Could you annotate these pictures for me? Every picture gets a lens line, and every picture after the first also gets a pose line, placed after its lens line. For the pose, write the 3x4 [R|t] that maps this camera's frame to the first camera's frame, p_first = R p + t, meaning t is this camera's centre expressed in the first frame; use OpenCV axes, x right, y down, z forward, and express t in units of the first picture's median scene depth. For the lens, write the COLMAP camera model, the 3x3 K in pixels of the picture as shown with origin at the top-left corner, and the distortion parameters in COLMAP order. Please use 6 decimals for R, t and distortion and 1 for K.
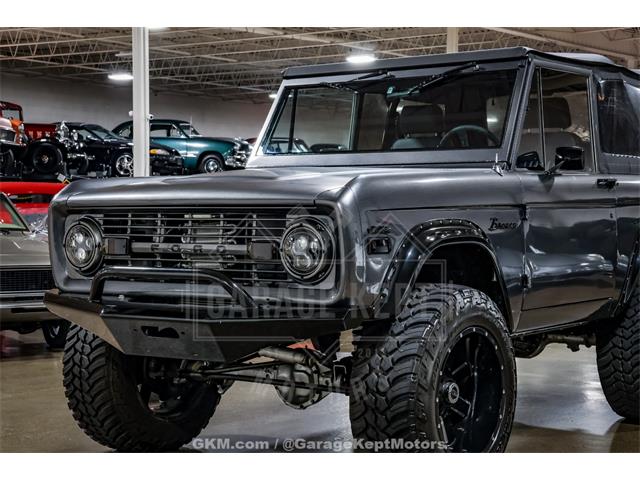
lens RADIAL K [[1256.9, 0, 318.5], [0, 1256.9, 239.8], [0, 0, 1]] dist [0.274455, 0.419516]
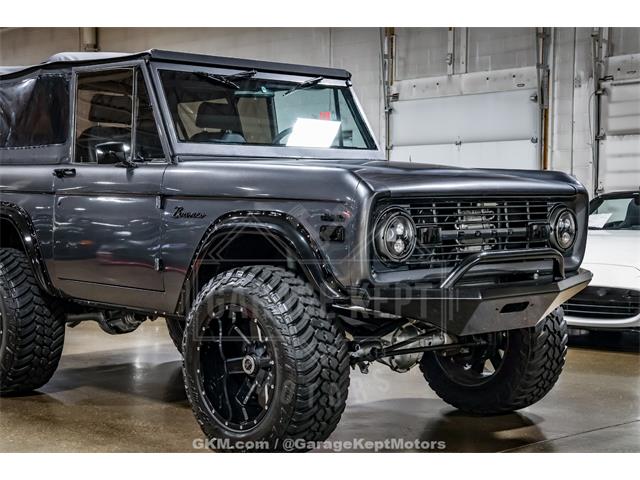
lens RADIAL K [[1201.7, 0, 261.3], [0, 1201.7, 241.1], [0, 0, 1]] dist [0.221736, 0.435307]
pose [[0.179223, -0.039725, 0.983006, -1.035001], [0.027486, 0.998997, 0.035360, -0.025719], [-0.983424, 0.020681, 0.180135, 0.866759]]
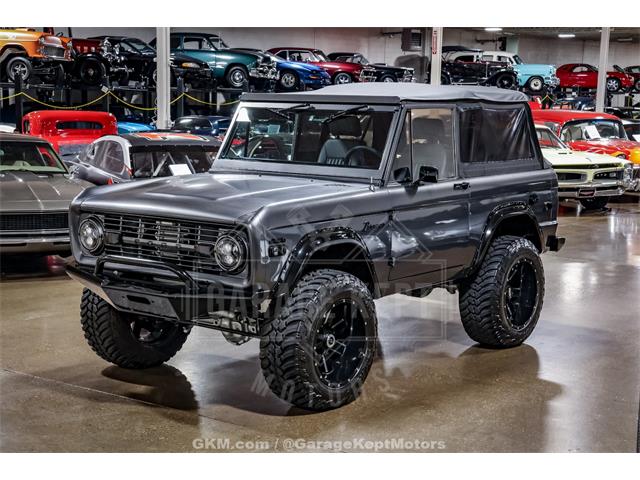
lens RADIAL K [[1171.0, 0, 321.0], [0, 1171.0, 238.8], [0, 0, 1]] dist [0.202965, 0.365123]
pose [[0.999497, 0.019000, -0.025377, 0.111278], [-0.016331, 0.994696, 0.101553, -0.126665], [0.027172, -0.101087, 0.994506, -0.347917]]
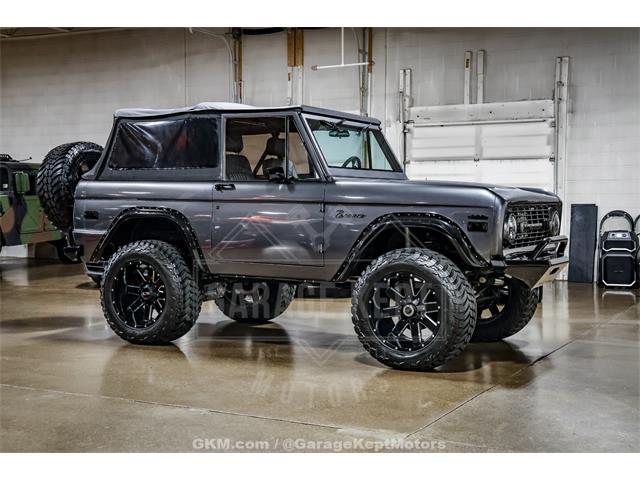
lens RADIAL K [[1019.3, 0, 294.5], [0, 1019.3, 238.7], [0, 0, 1]] dist [0.169872, 0.072806]
pose [[-0.165149, -0.039331, 0.985484, -1.317661], [0.025188, 0.998710, 0.044080, -0.043076], [-0.985947, 0.032102, -0.163945, 1.374260]]
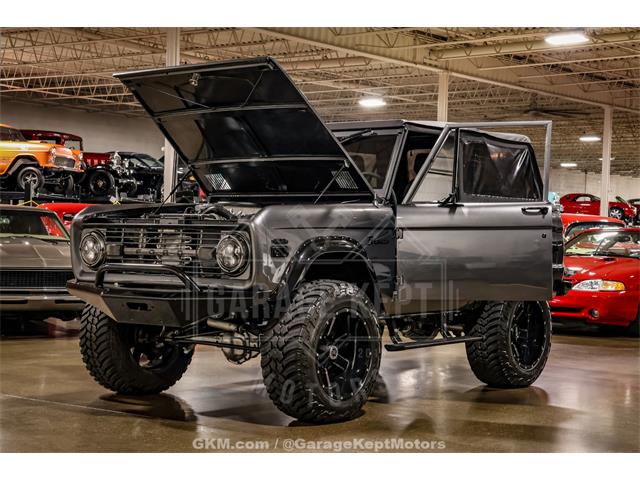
lens RADIAL K [[1171.0, 0, 321.0], [0, 1171.0, 238.8], [0, 0, 1]] dist [0.202965, 0.365123]
pose [[0.999217, 0.022212, -0.032745, 0.116108], [-0.022811, 0.999577, -0.018032, 0.010171], [0.032330, 0.018764, 0.999301, -0.340533]]
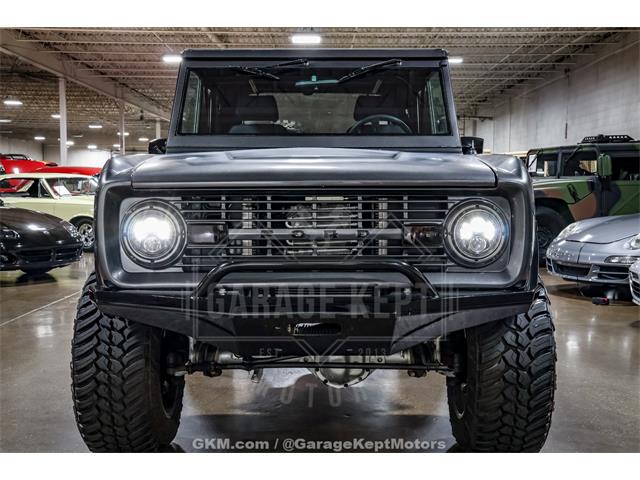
lens RADIAL K [[861.2, 0, 319.0], [0, 861.2, 239.5], [0, 0, 1]] dist [0.079215, 0.030673]
pose [[0.814557, -0.037231, 0.578888, -0.399547], [0.016127, 0.999006, 0.041559, -0.013024], [-0.579860, -0.024516, 0.814347, 0.425167]]
